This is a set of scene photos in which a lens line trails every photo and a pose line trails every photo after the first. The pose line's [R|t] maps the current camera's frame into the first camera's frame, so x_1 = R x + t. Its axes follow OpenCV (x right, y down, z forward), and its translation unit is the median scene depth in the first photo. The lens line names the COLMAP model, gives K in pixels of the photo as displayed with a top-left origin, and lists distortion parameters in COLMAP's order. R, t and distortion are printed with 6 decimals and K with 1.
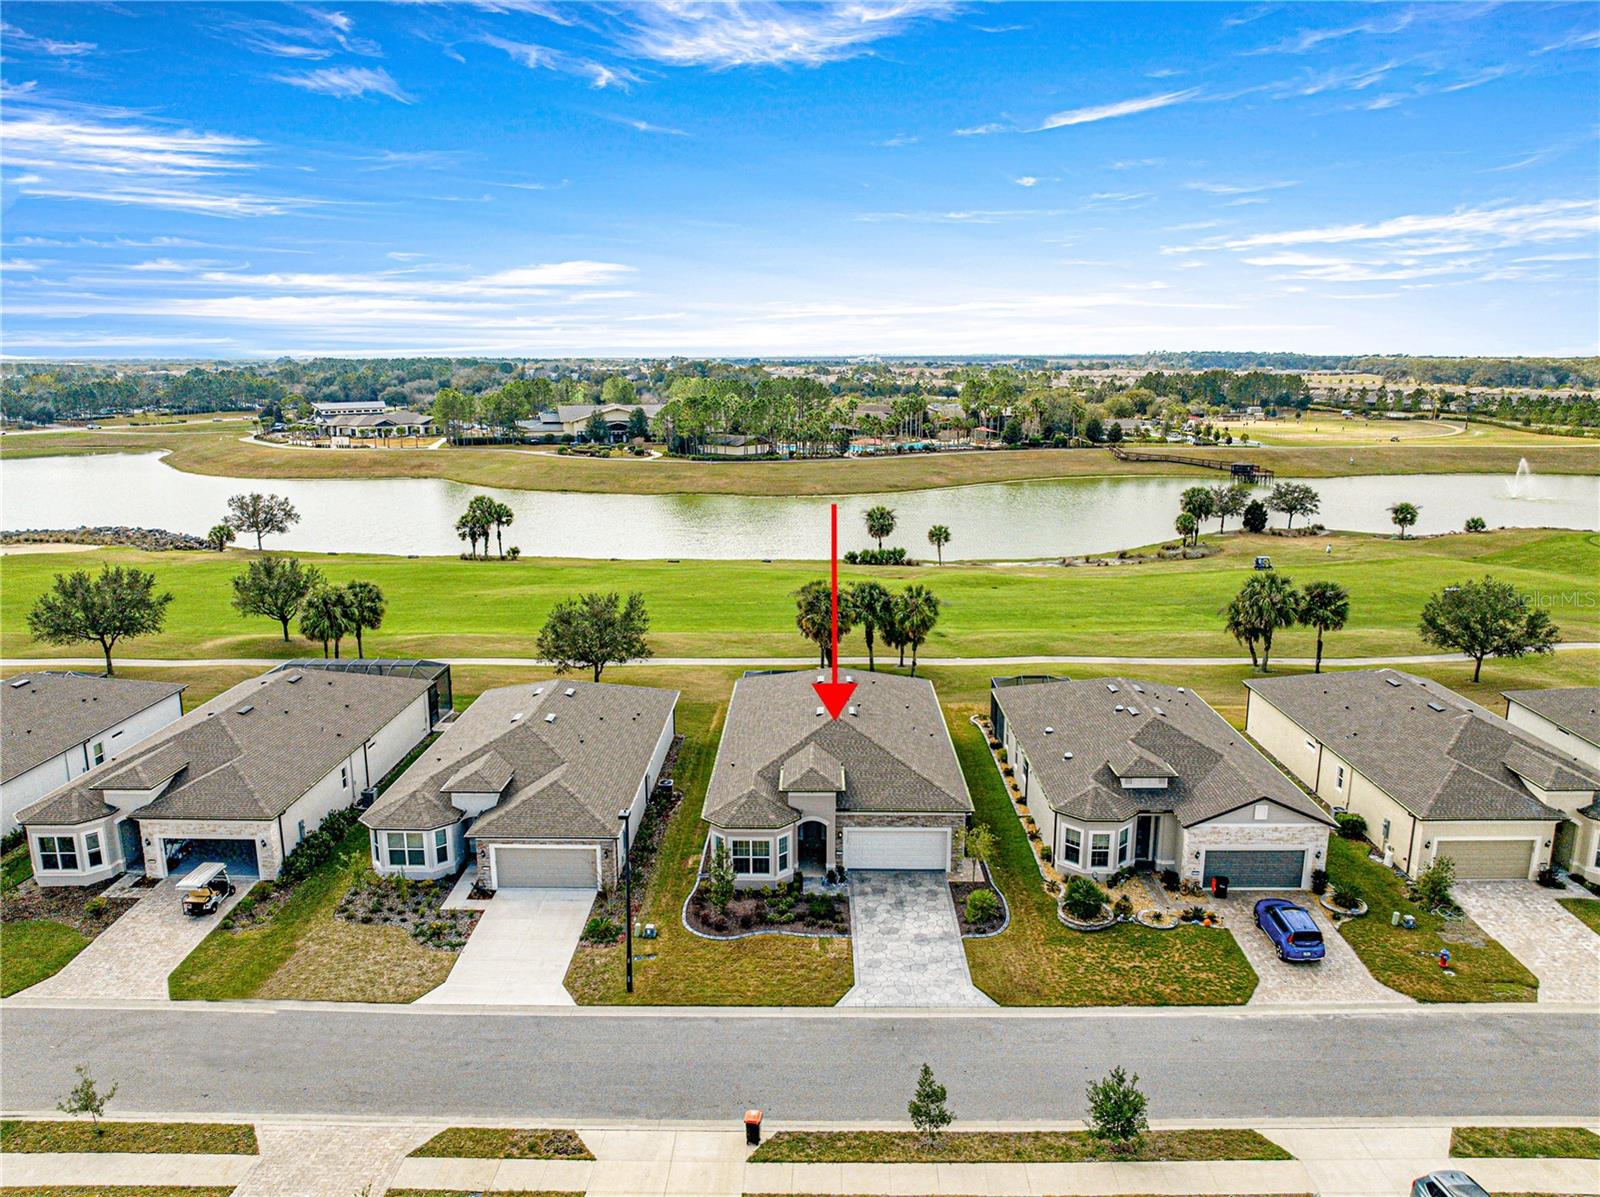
lens RADIAL K [[1126.0, 0, 800.0], [0, 1126.0, 598.5], [0, 0, 1]] dist [-0.042653, 0.006370]
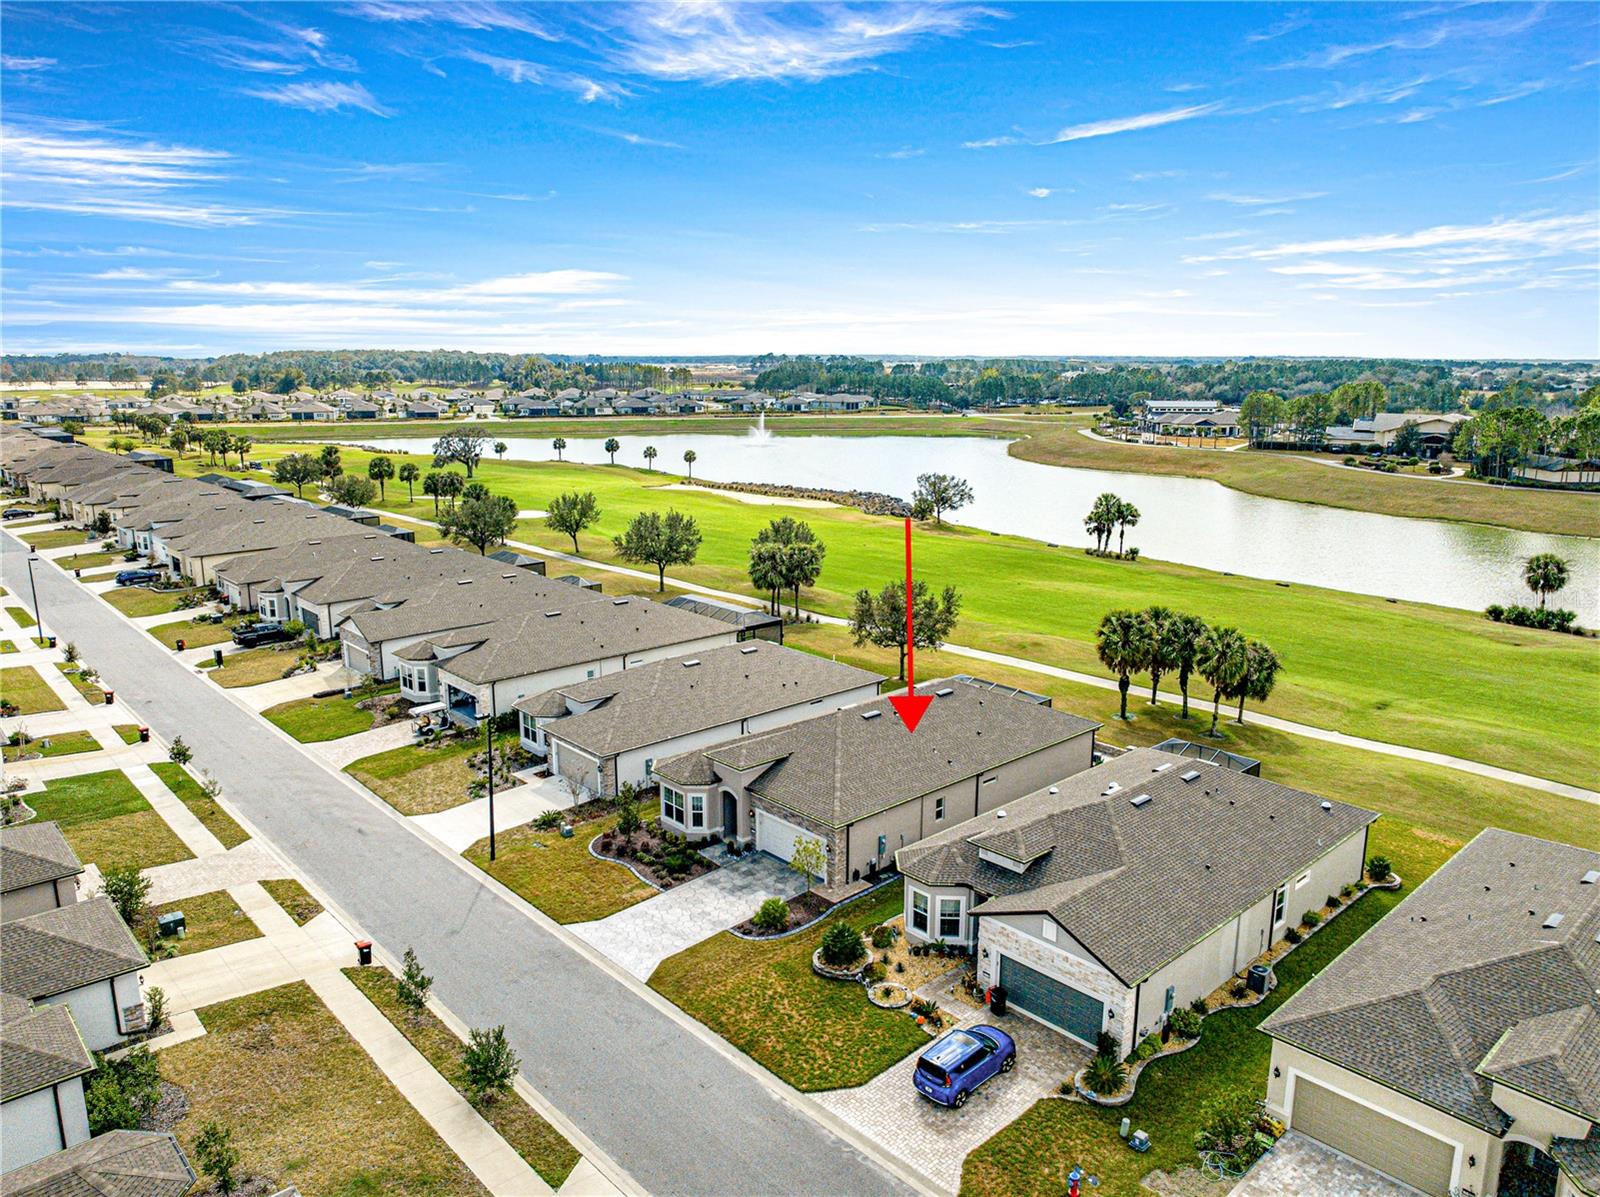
lens RADIAL K [[1126.0, 0, 800.0], [0, 1126.0, 598.5], [0, 0, 1]] dist [-0.042653, 0.006370]
pose [[0.683545, 0.154305, -0.713412, 0.791195], [-0.154009, 0.985884, 0.065677, -0.063886], [0.713476, 0.064978, 0.697660, 0.290608]]
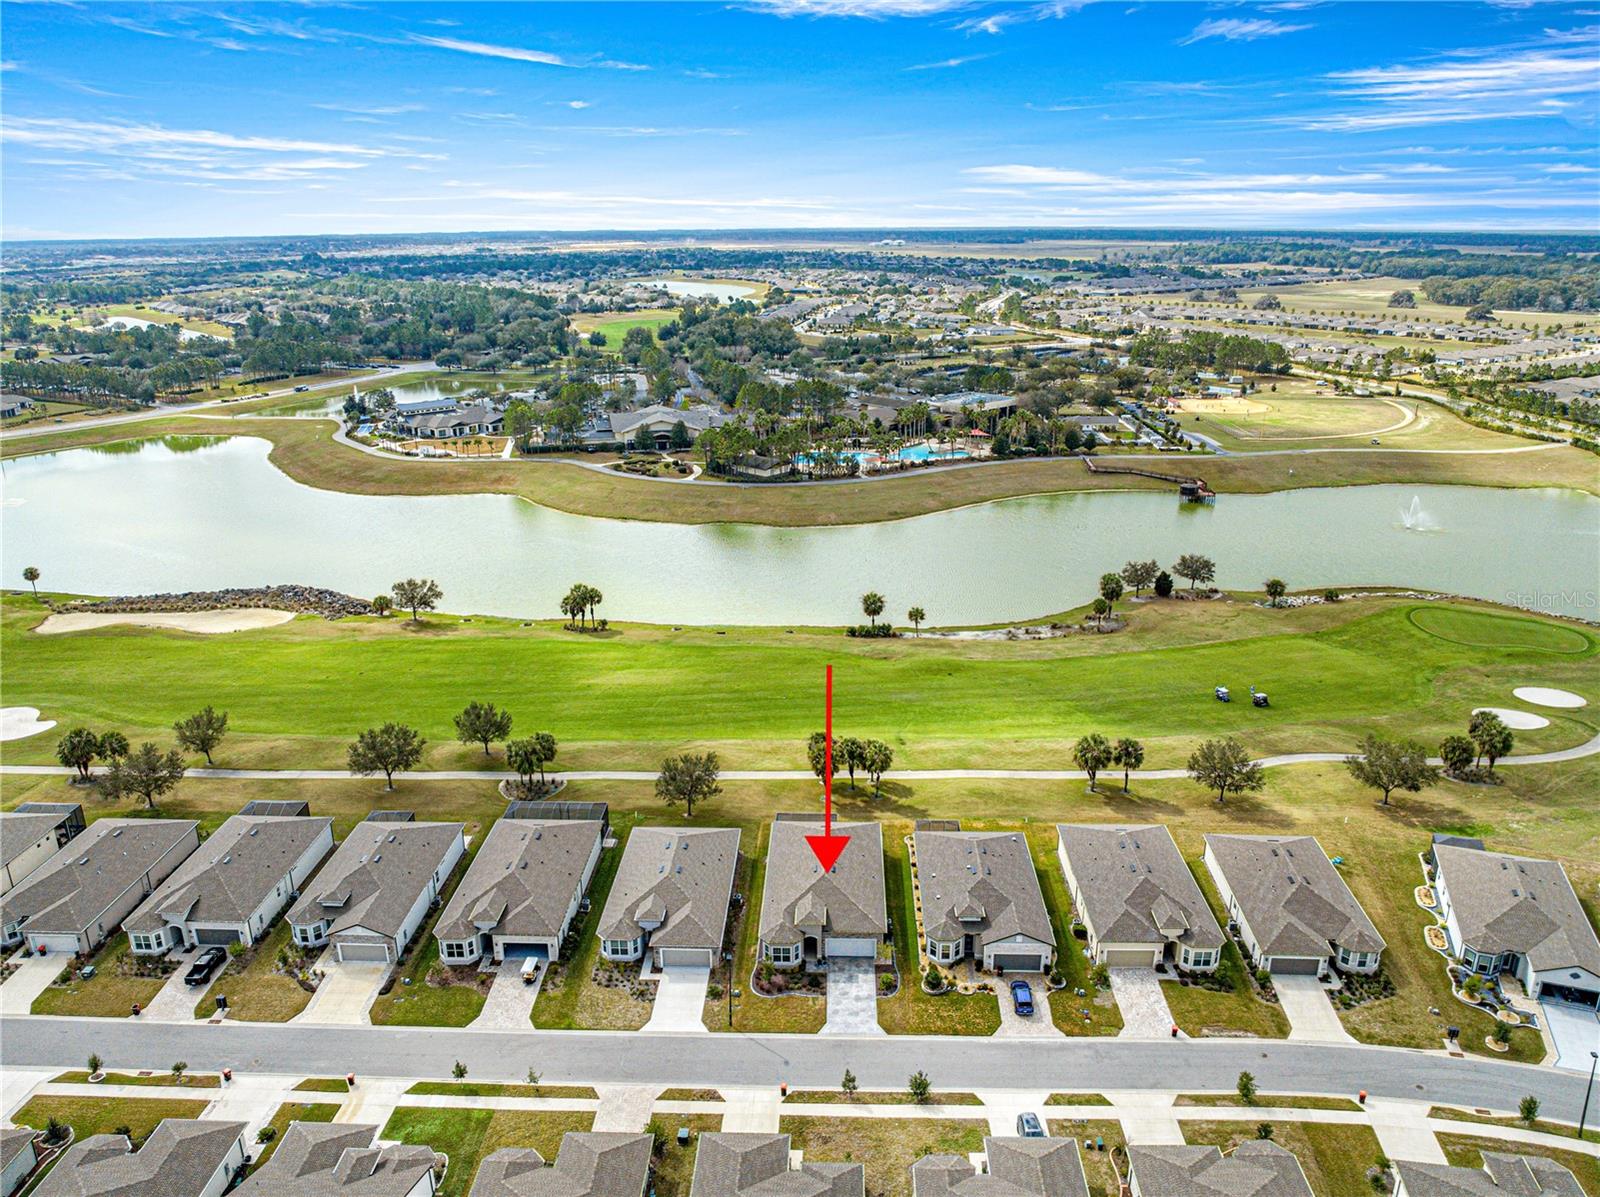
lens RADIAL K [[1126.0, 0, 800.0], [0, 1126.0, 598.5], [0, 0, 1]] dist [-0.042653, 0.006370]
pose [[0.999772, 0.001207, -0.021299, 0.035592], [0.001164, 0.993823, 0.110966, -0.671068], [0.021302, -0.110966, 0.993596, -1.033195]]
